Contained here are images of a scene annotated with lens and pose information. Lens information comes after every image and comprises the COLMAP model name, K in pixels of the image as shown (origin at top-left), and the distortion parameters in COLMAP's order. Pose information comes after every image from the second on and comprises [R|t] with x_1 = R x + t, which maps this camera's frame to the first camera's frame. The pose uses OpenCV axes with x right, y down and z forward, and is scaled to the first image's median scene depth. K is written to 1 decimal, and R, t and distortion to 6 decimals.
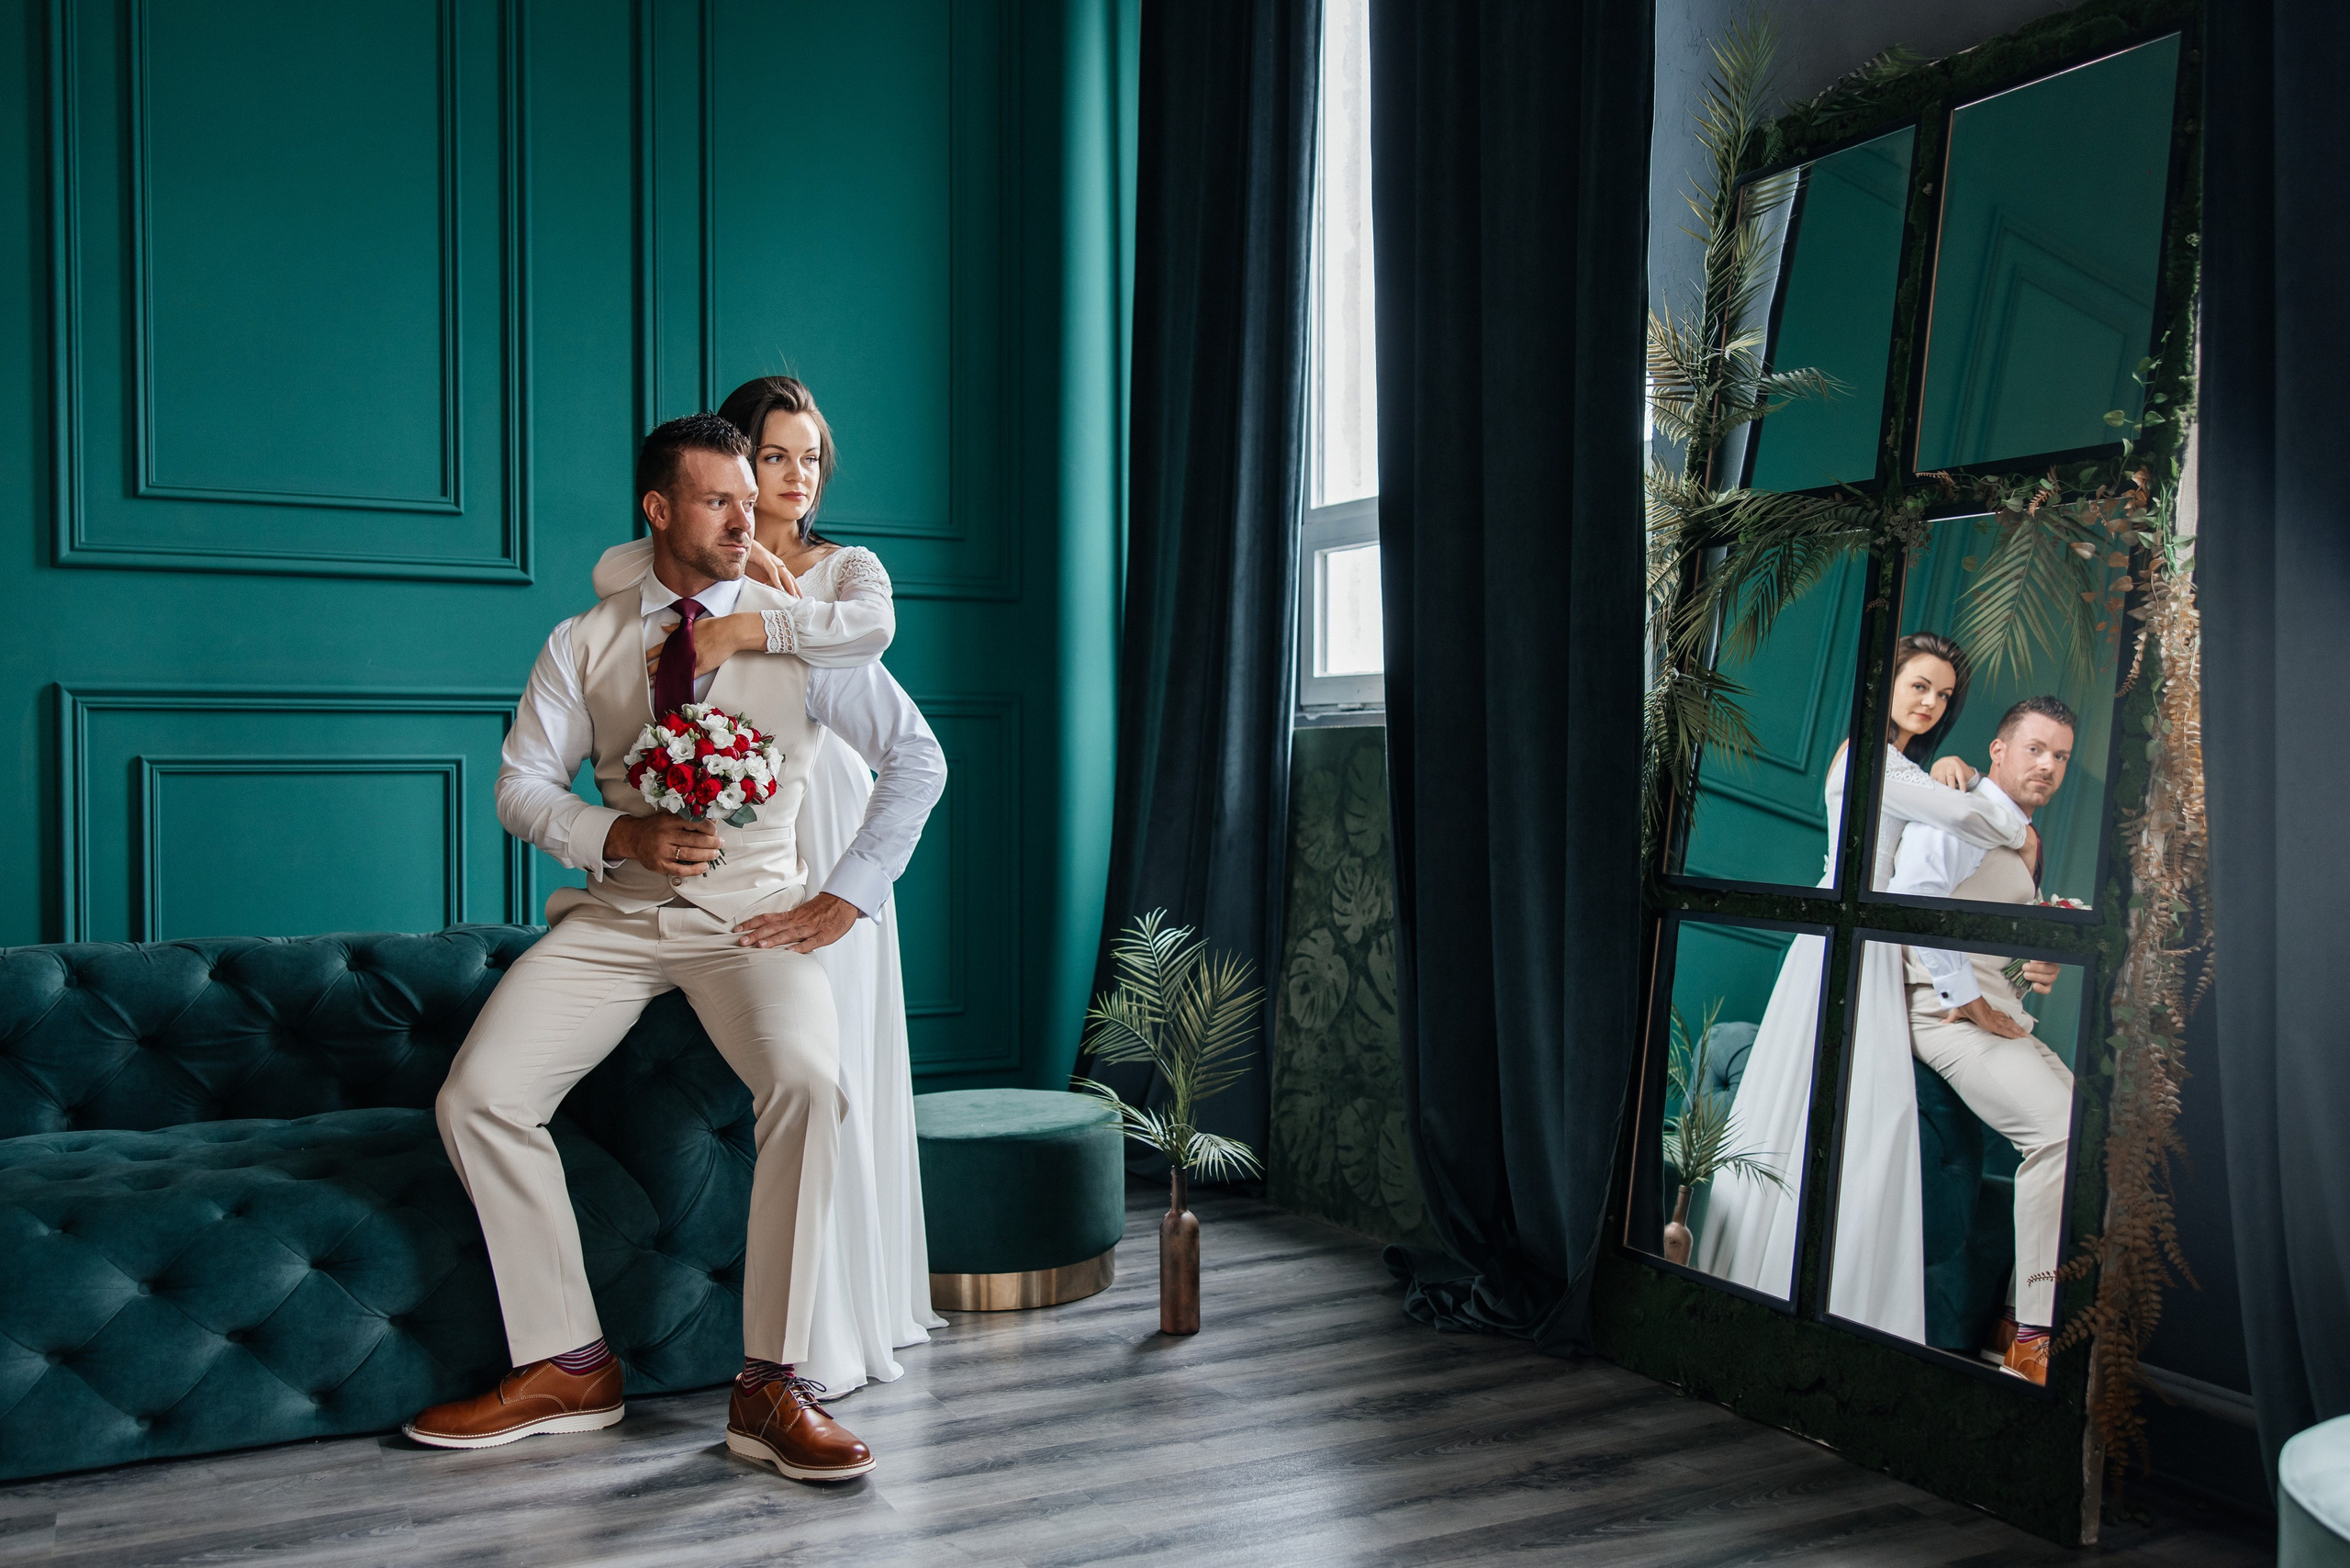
lens RADIAL K [[2054.8, 0, 1187.1], [0, 2054.8, 797.8], [0, 0, 1]] dist [0.018345, -0.008274]
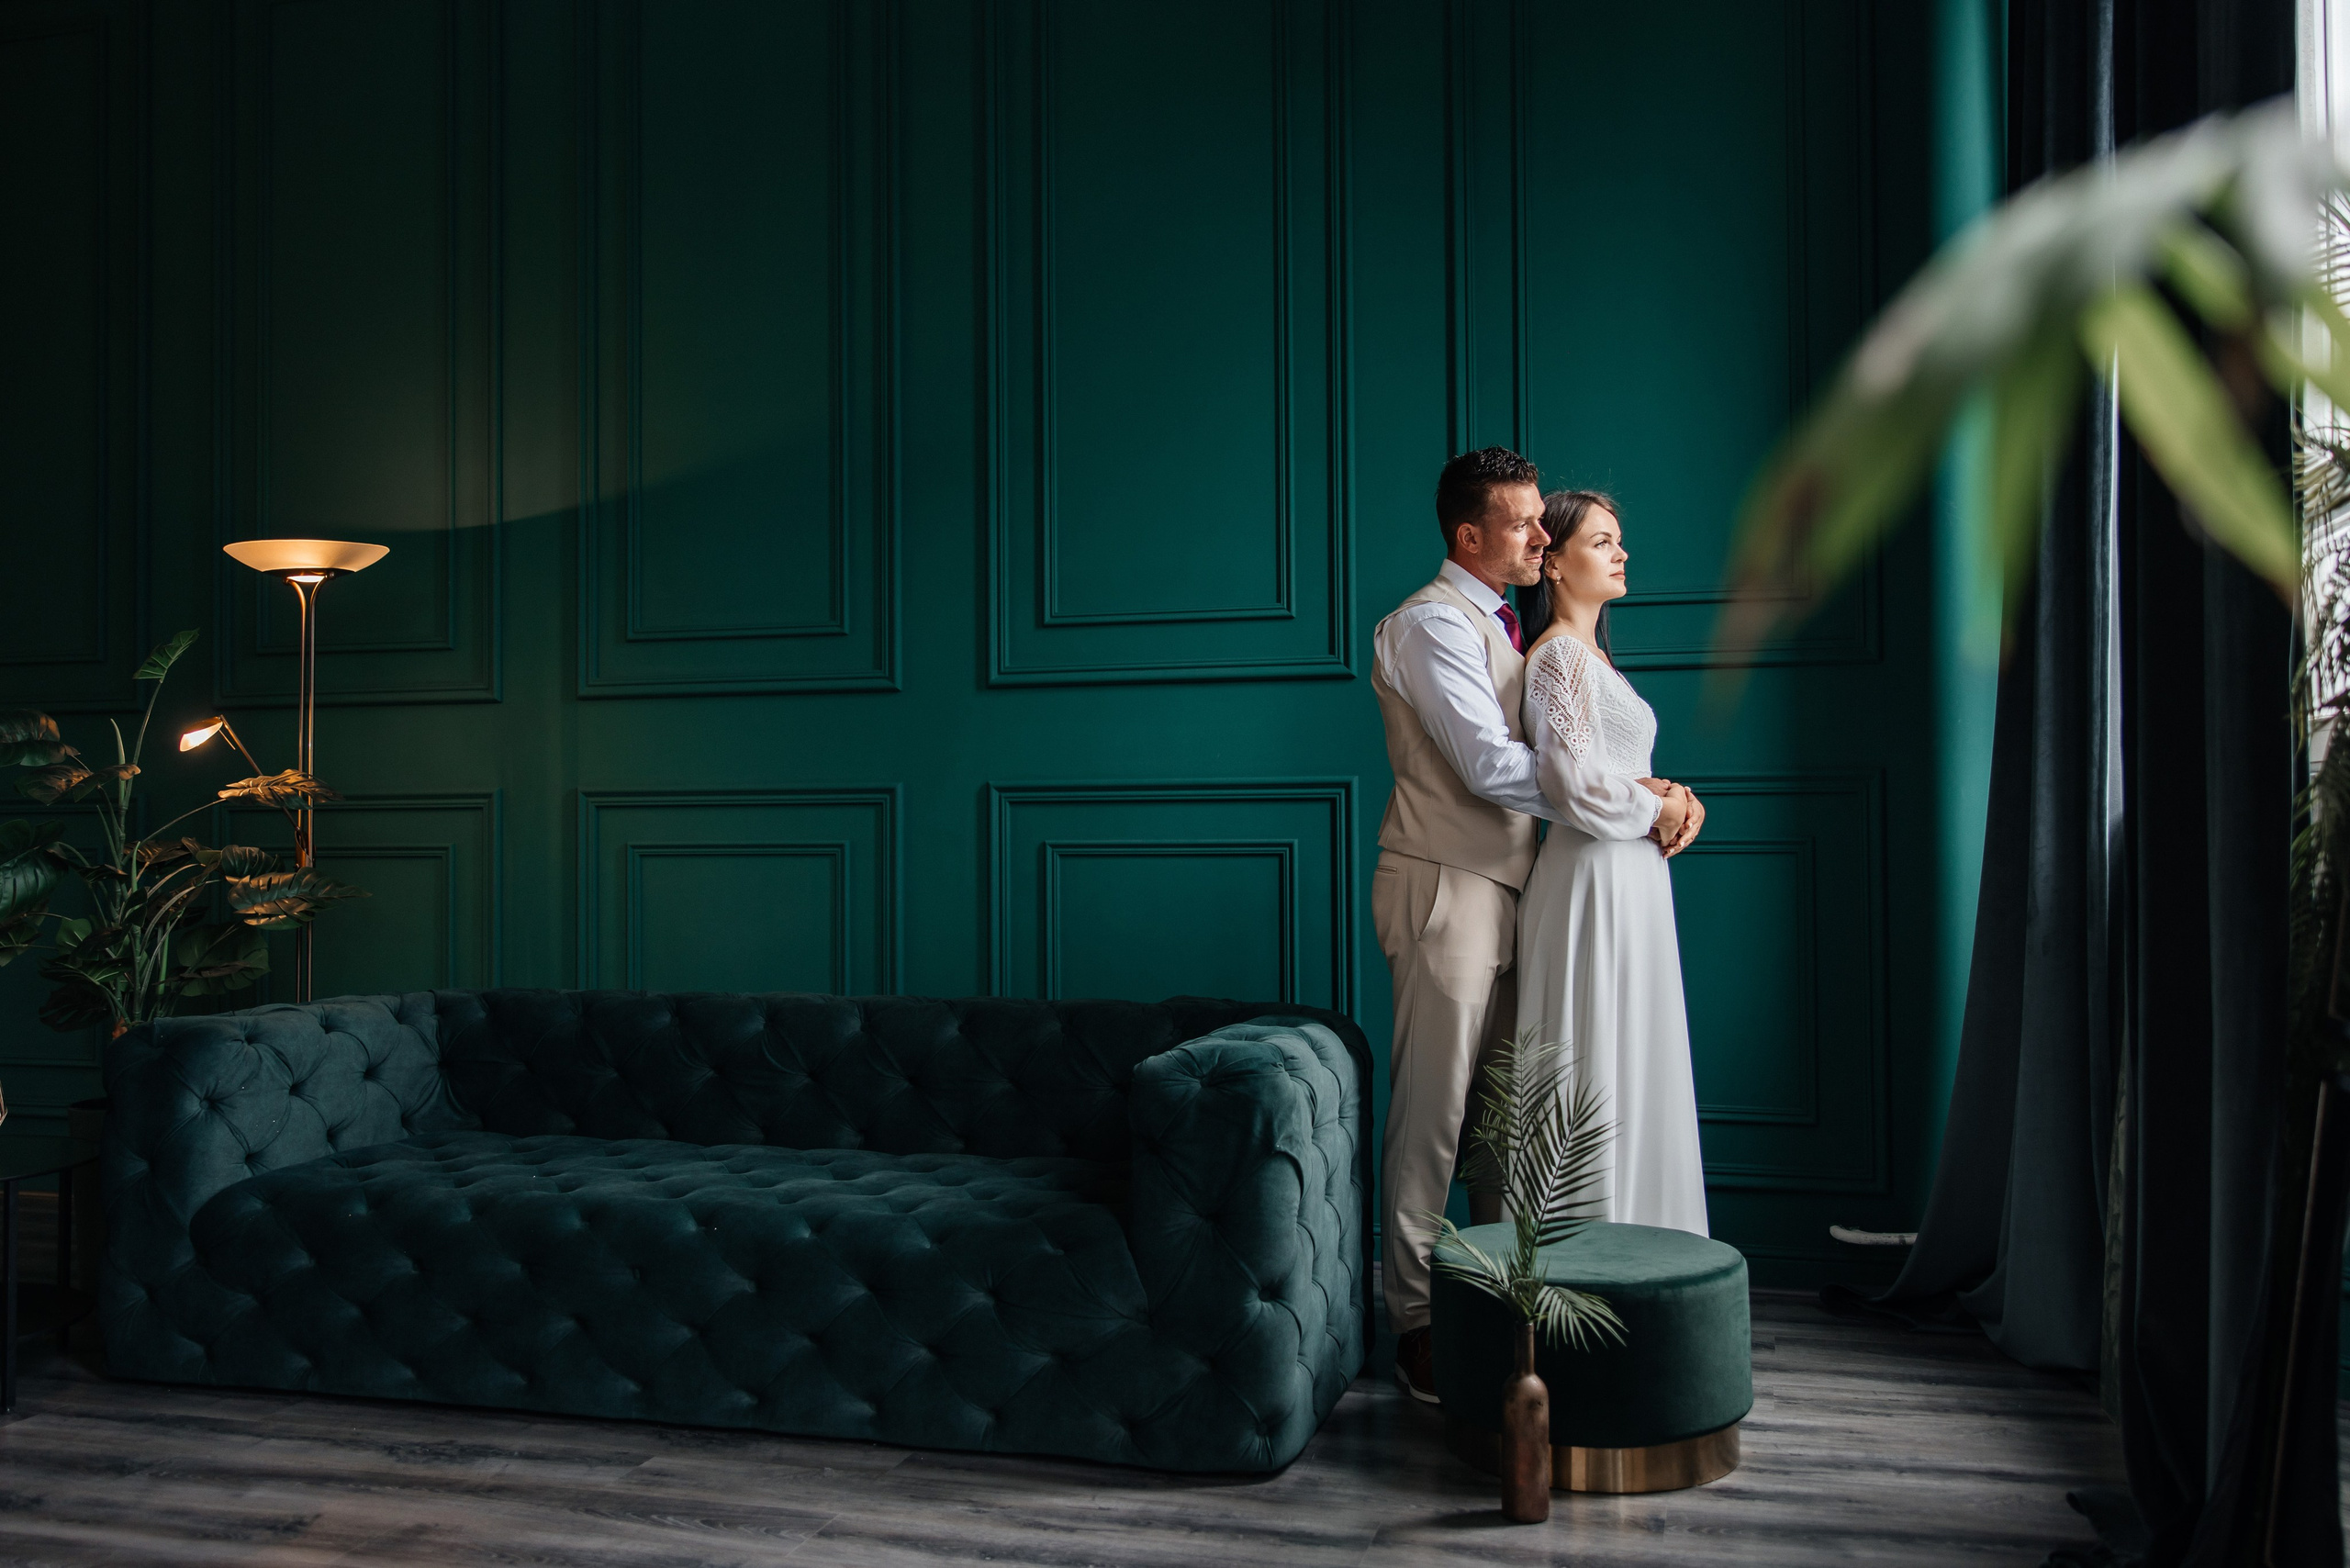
lens RADIAL K [[1946.1, 0, 1174.0], [0, 1946.1, 791.9], [0, 0, 1]] dist [0.013860, -0.000325]
pose [[0.736003, -0.019470, -0.676698, 0.407704], [-0.008078, 0.999263, -0.037538, -0.009305], [0.676930, 0.033094, 0.735303, 0.284755]]
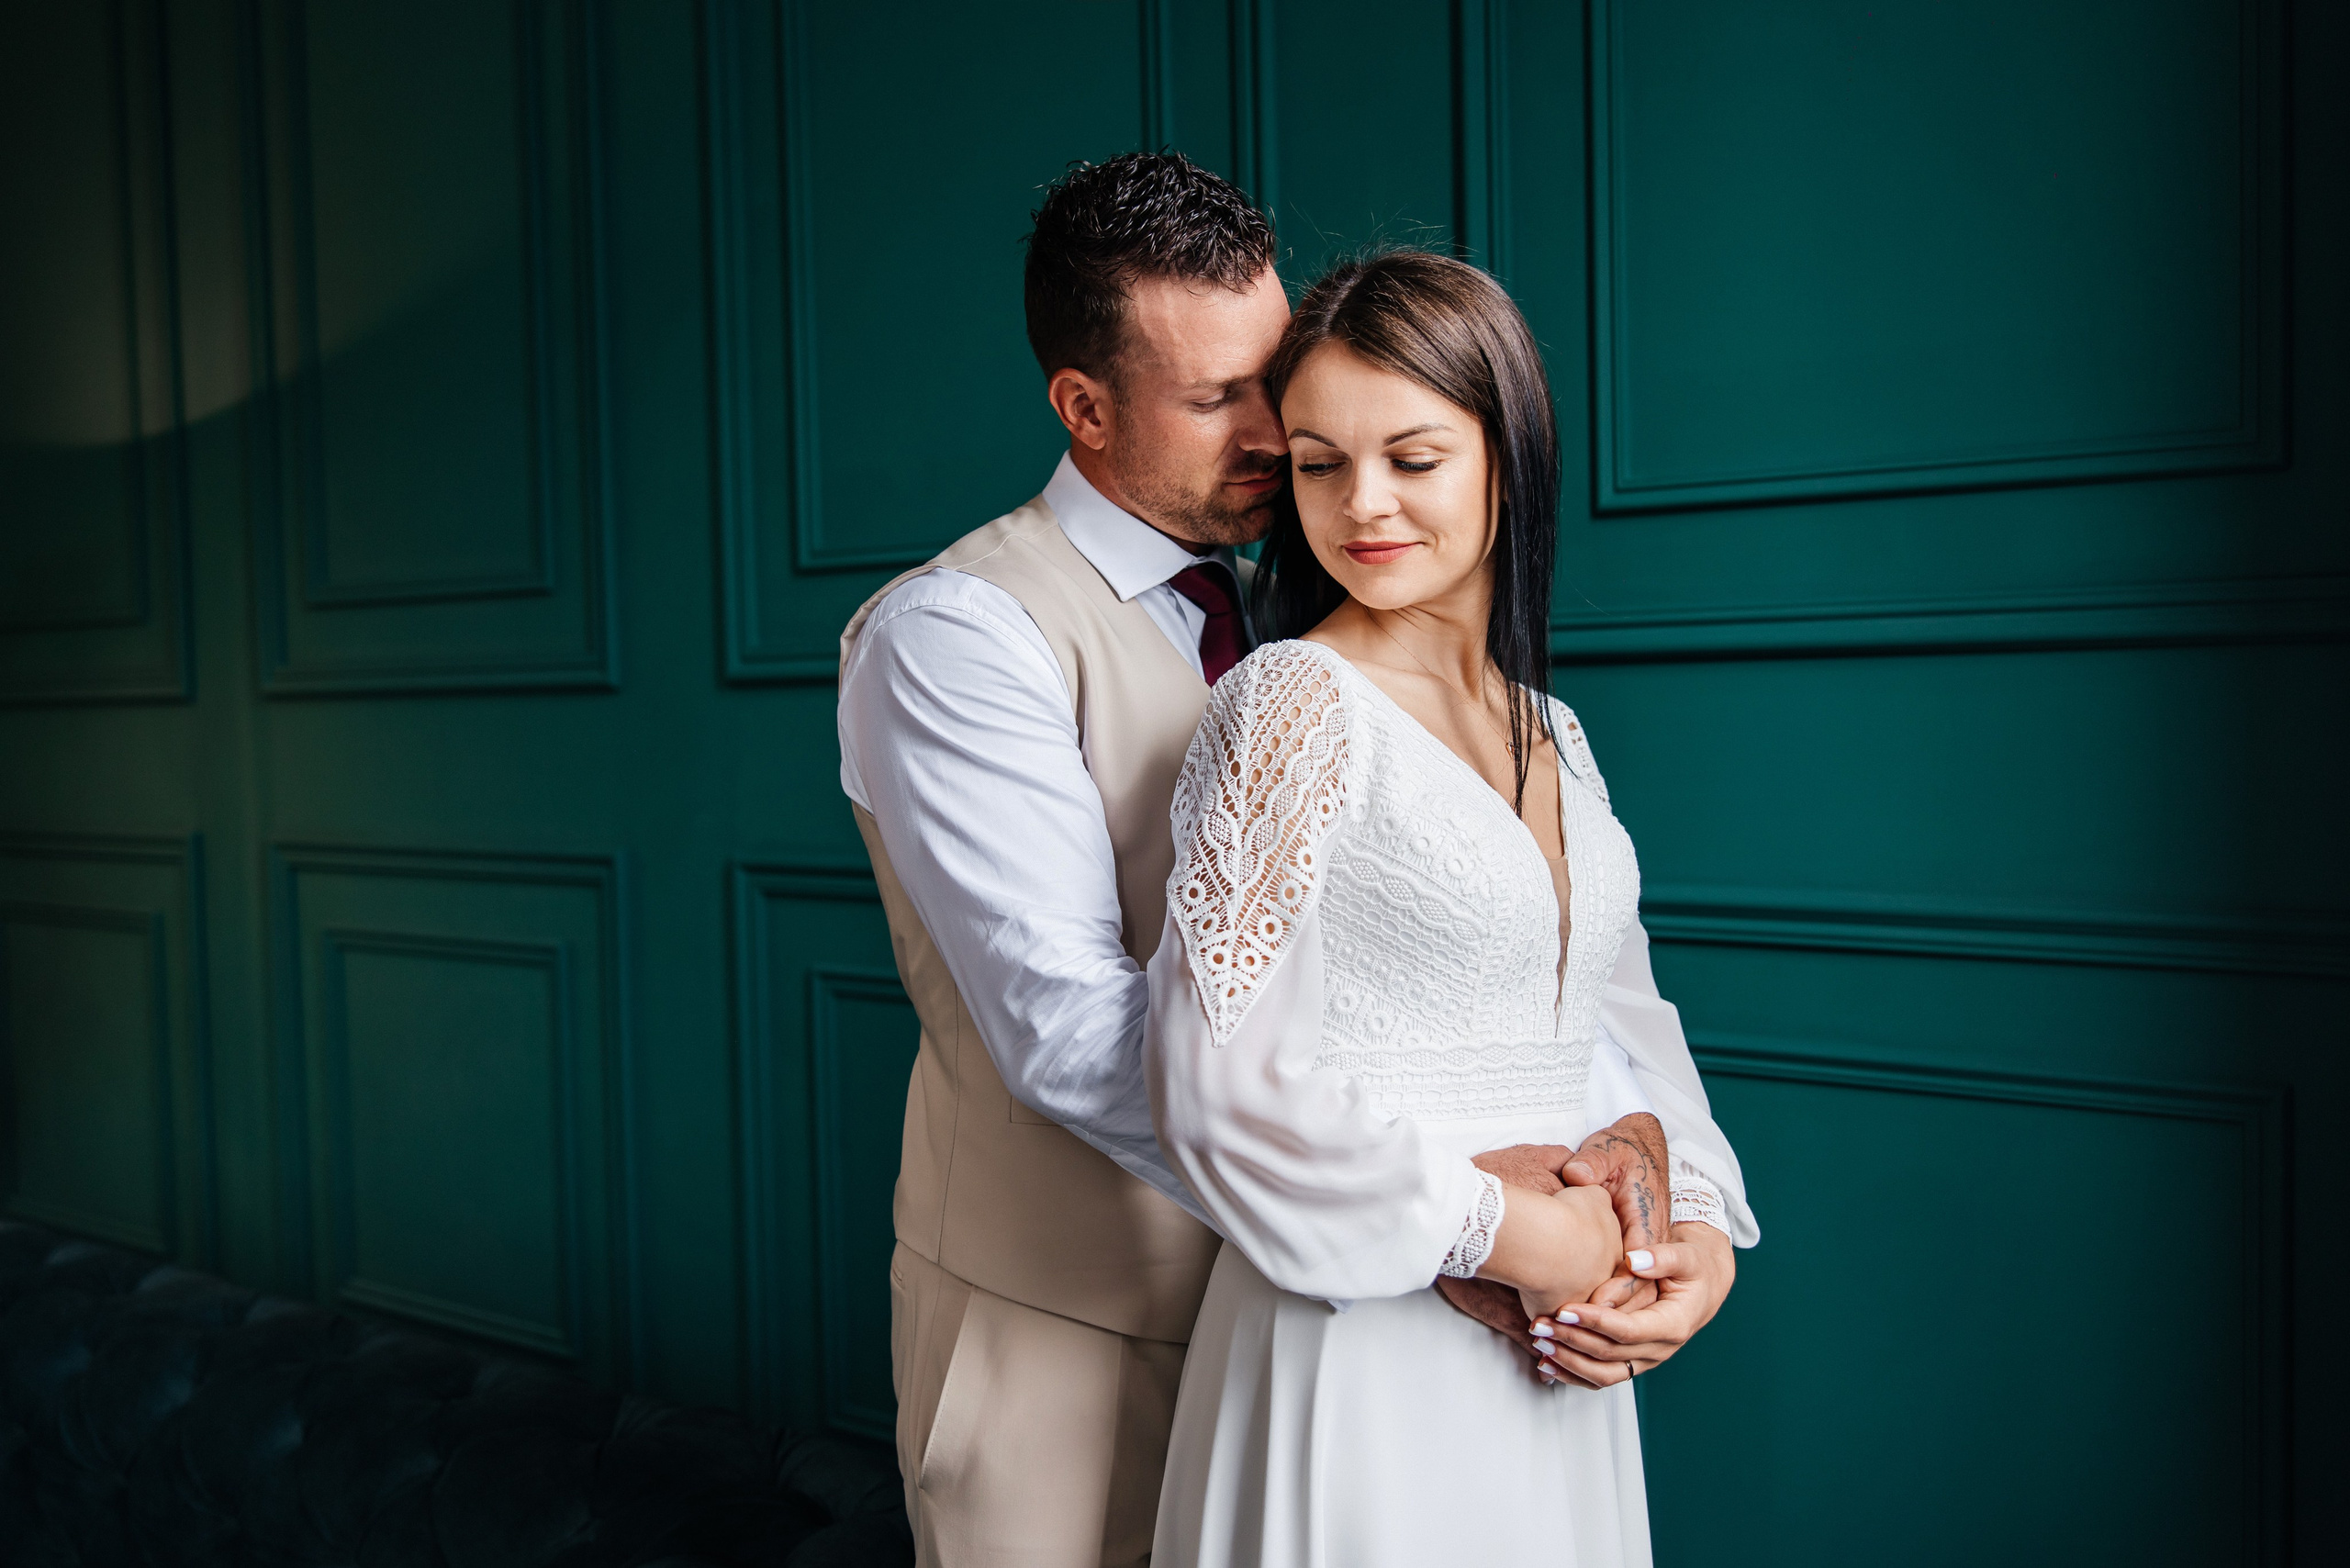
lens RADIAL K [[2147.4, 0, 1187.8], [0, 2147.4, 889.8], [0, 0, 1]] dist [-0.039868, 0.000000]
pose [[0.473084, 0.067229, -0.878448, 0.193532], [-0.000126, 0.997089, 0.076241, -0.126391], [0.881017, -0.035958, 0.471716, 1.020274]]
